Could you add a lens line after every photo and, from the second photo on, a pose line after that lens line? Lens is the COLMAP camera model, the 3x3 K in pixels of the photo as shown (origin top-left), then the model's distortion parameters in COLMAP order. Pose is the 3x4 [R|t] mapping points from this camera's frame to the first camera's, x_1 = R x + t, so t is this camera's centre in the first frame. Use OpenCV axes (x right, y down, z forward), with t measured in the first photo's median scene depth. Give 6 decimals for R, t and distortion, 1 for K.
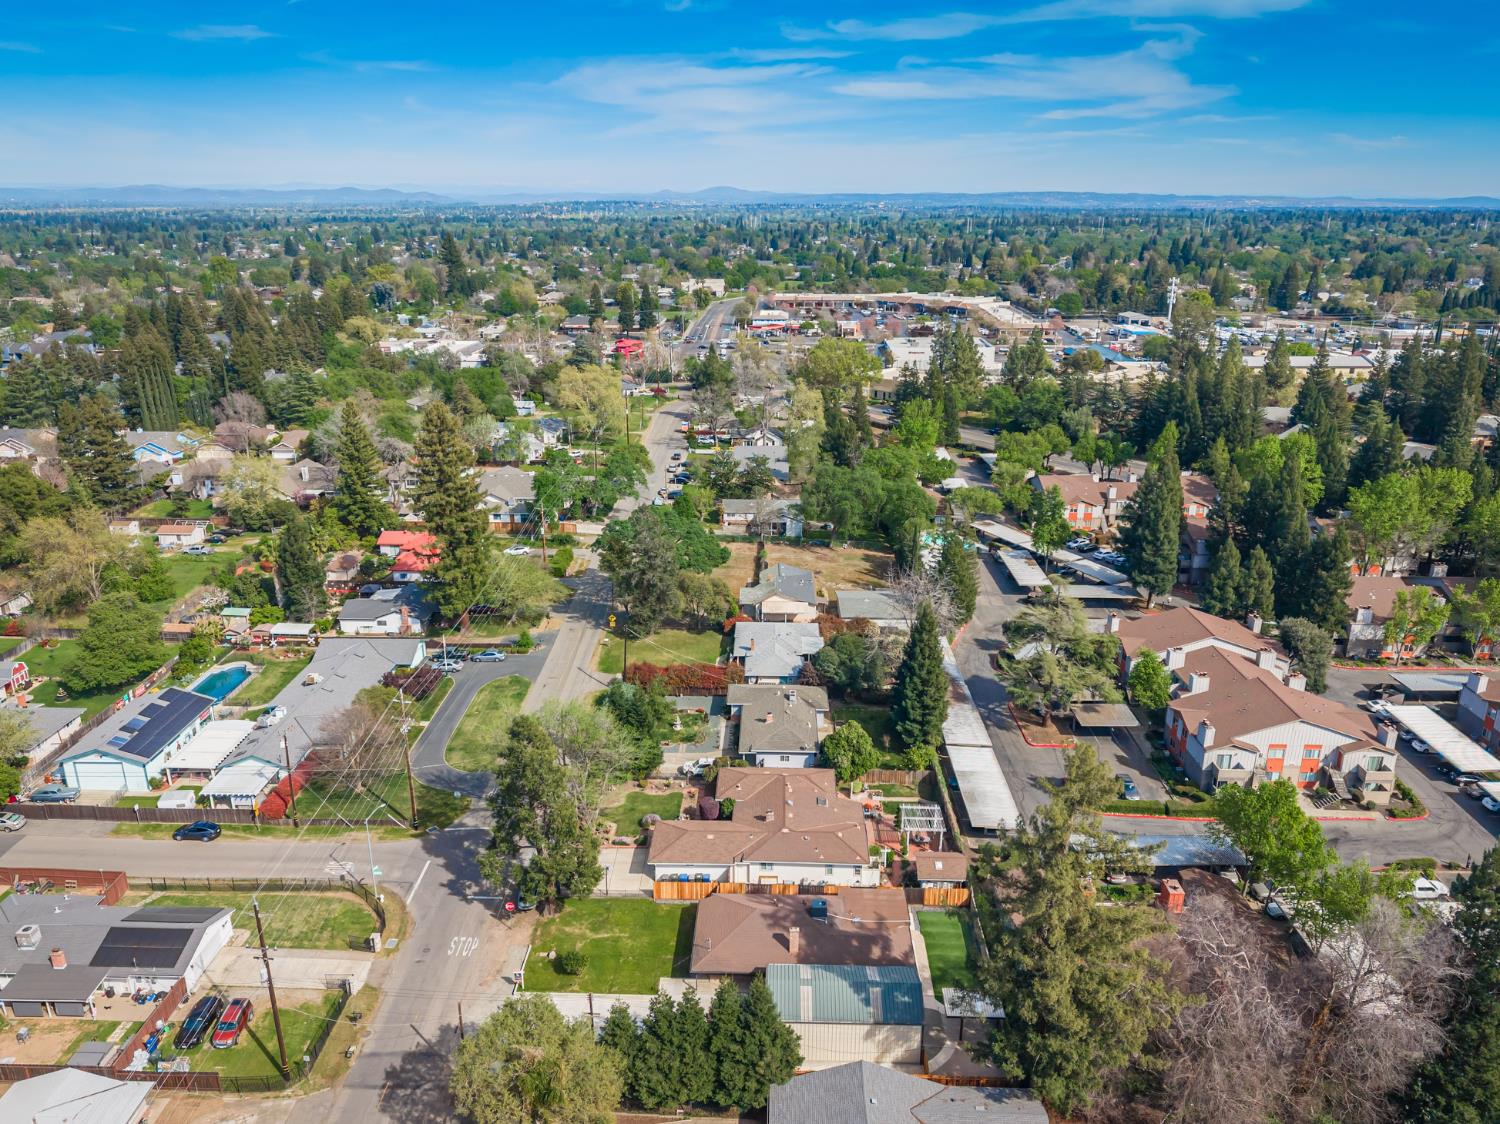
lens RADIAL K [[995.6, 0, 750.0], [0, 995.6, 562.0], [0, 0, 1]] dist [0.047809, -0.066347]
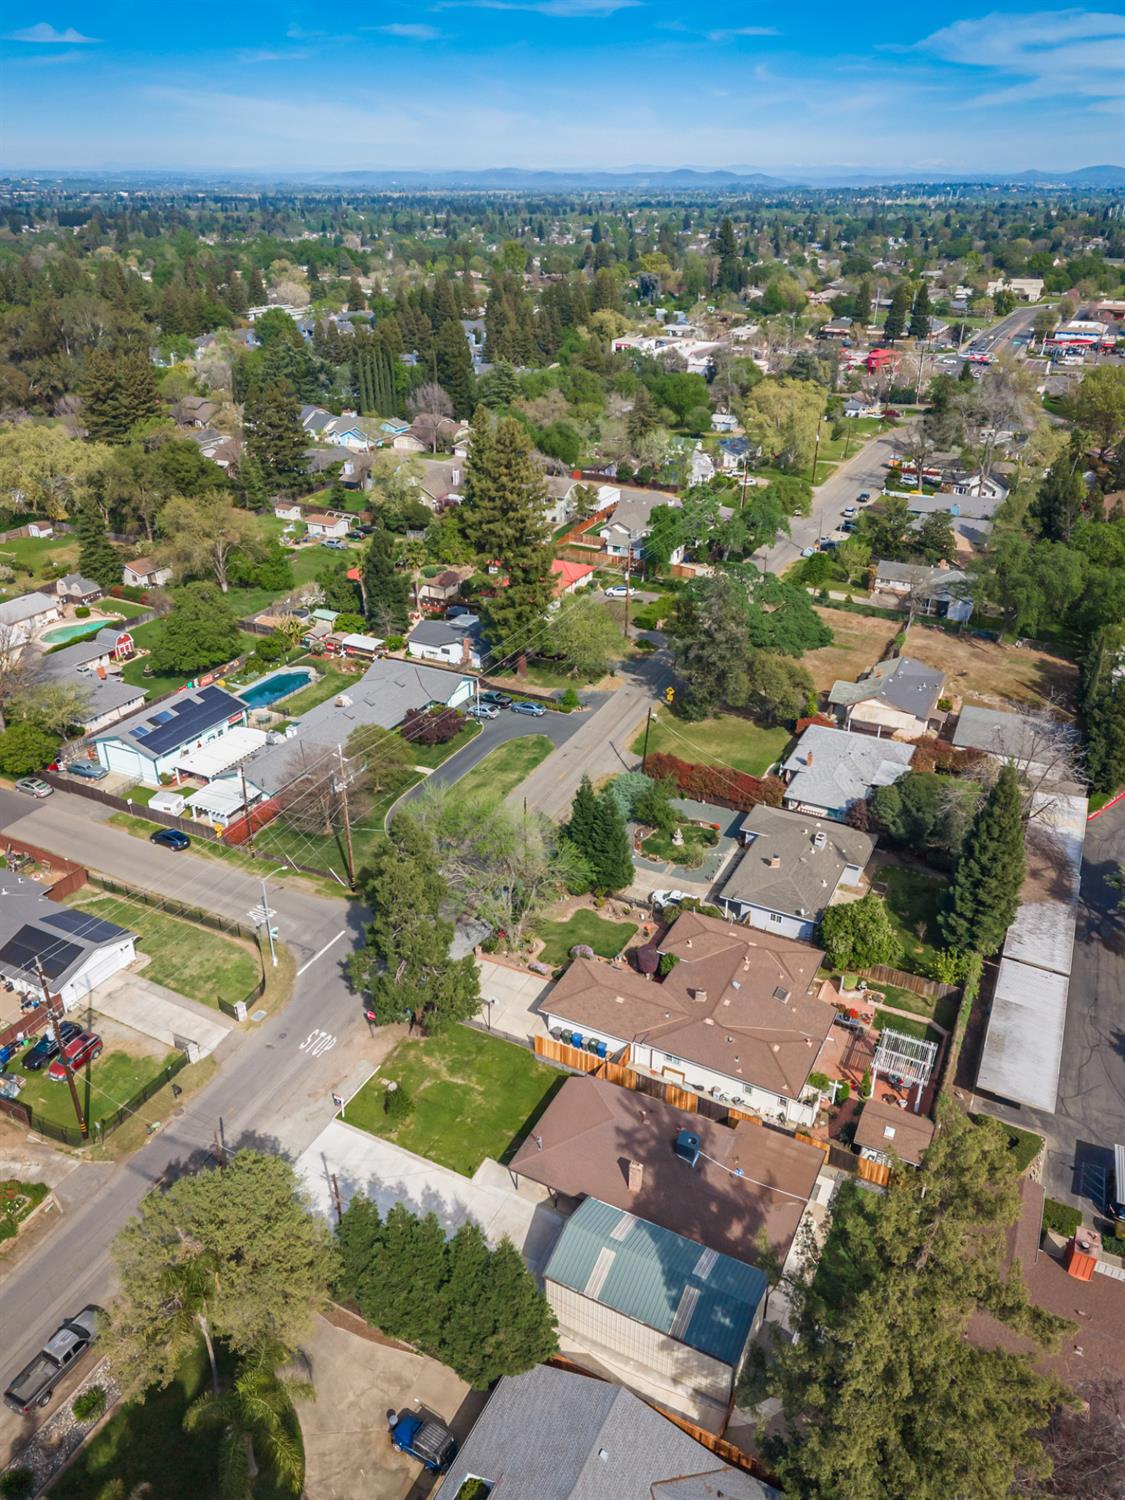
lens RADIAL K [[1028.7, 0, 563.8], [0, 1028.7, 726.5], [0, 0, 1]] dist [0.046535, -0.057736]
pose [[0.905923, 0.197017, -0.374817, 0.123361], [-0.143988, 0.975748, 0.164873, -0.049194], [0.398210, -0.095393, 0.912321, 0.149477]]
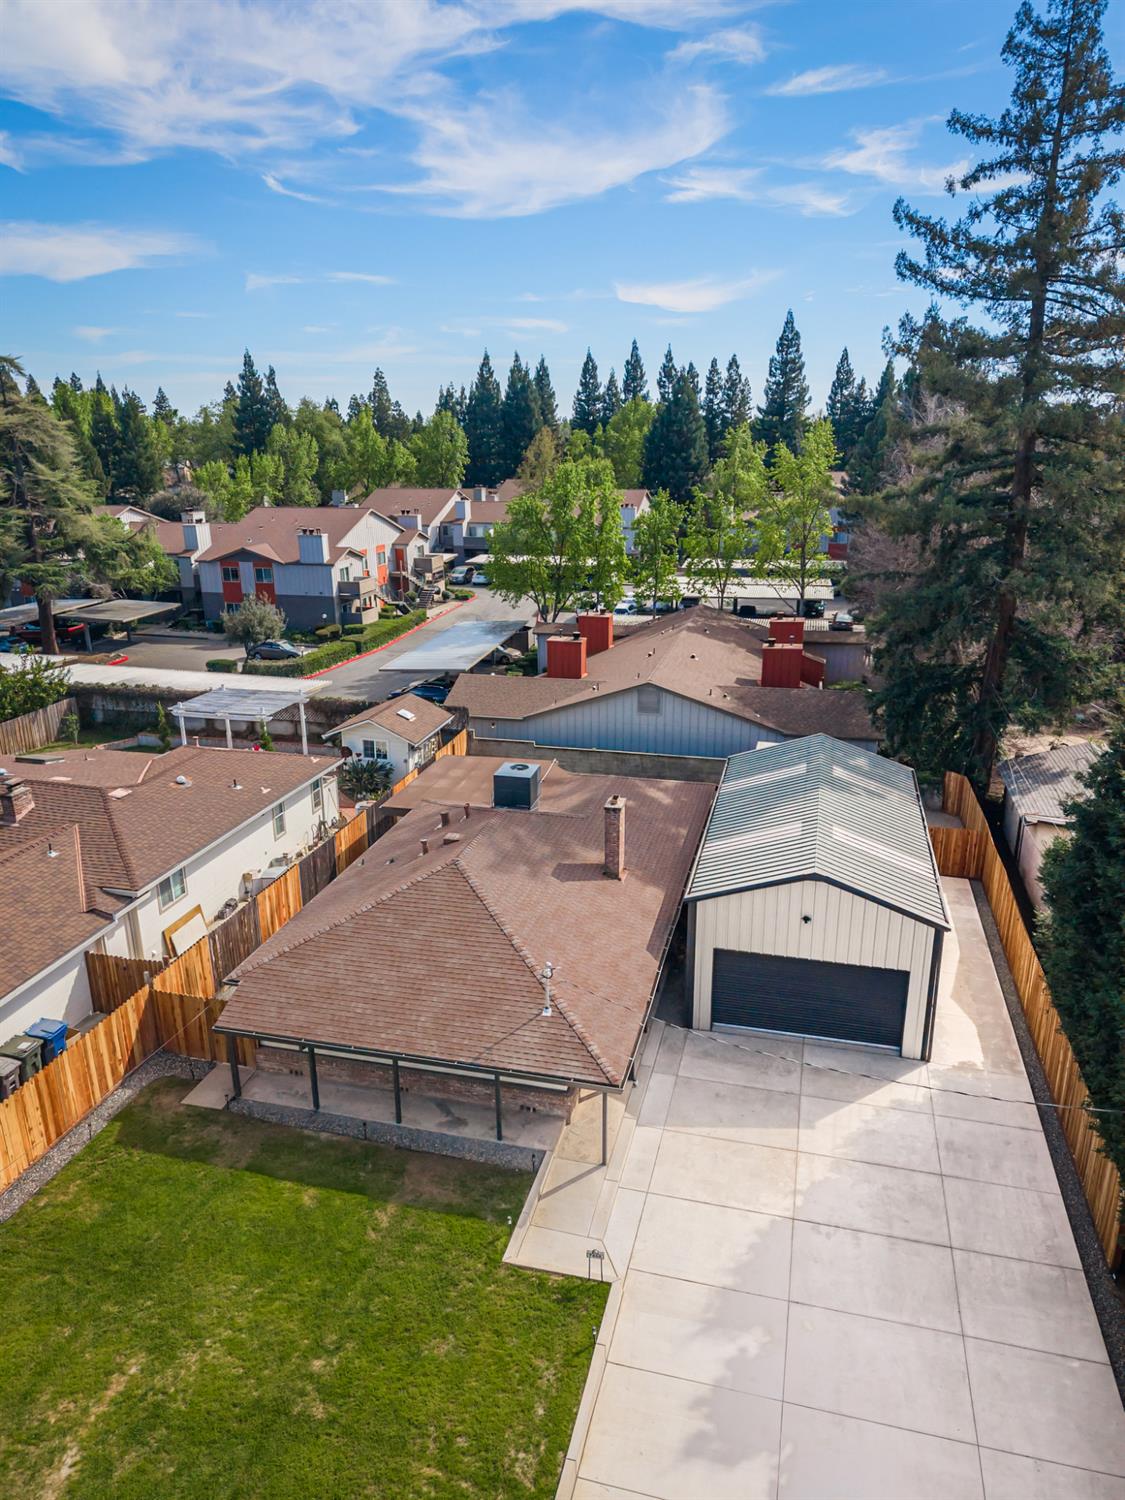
lens RADIAL K [[999.2, 0, 562.5], [0, 999.2, 750.0], [0, 0, 1]] dist [0.028068, -0.021463]
pose [[0.215645, -0.299508, 0.929404, -0.141290], [0.318855, 0.921223, 0.222889, 0.147117], [-0.922945, 0.248280, 0.294157, 0.494522]]
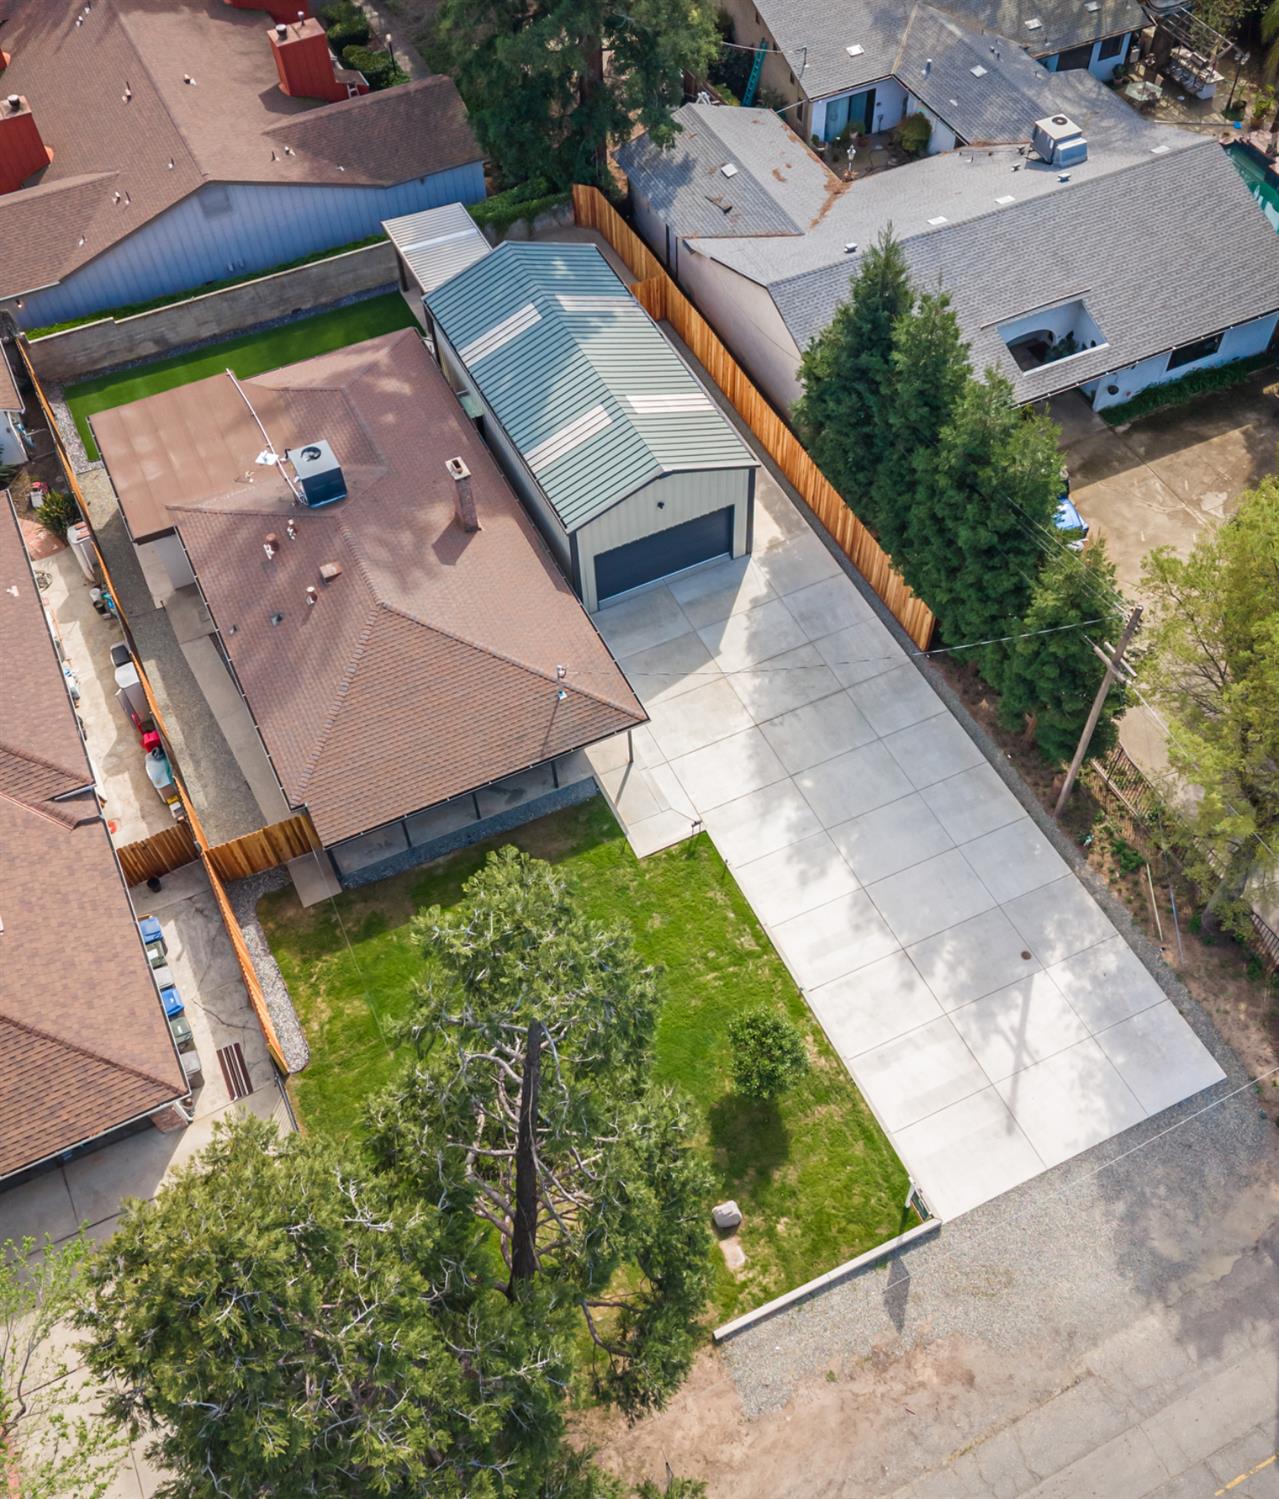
lens RADIAL K [[1384.4, 0, 678.2], [0, 1384.4, 754.4], [0, 0, 1]] dist [0.089215, -0.137904]
pose [[-0.471693, -0.717800, 0.512122, -0.164520], [0.289367, 0.422617, 0.858872, 0.012082], [-0.832930, 0.553315, 0.008362, 0.533920]]
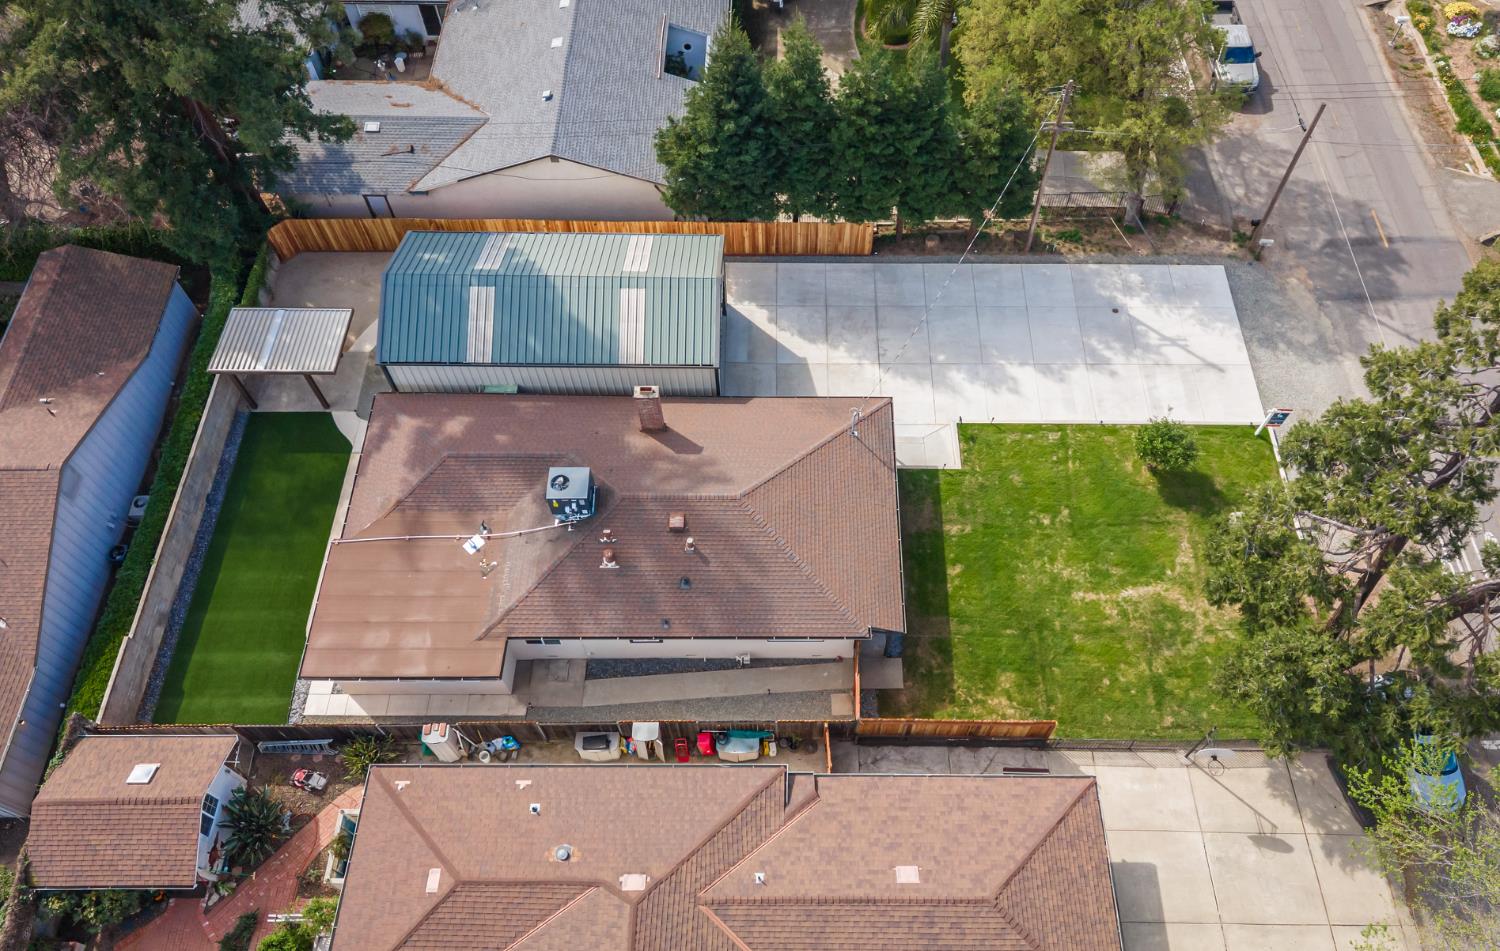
lens RADIAL K [[1063.4, 0, 779.8], [0, 1063.4, 489.1], [0, 0, 1]] dist [0.057896, -0.080764]
pose [[-0.999656, 0.020922, -0.015796, -0.000956], [-0.011008, 0.211882, 0.977233, -0.020826], [0.023792, 0.977071, -0.211579, 0.610134]]
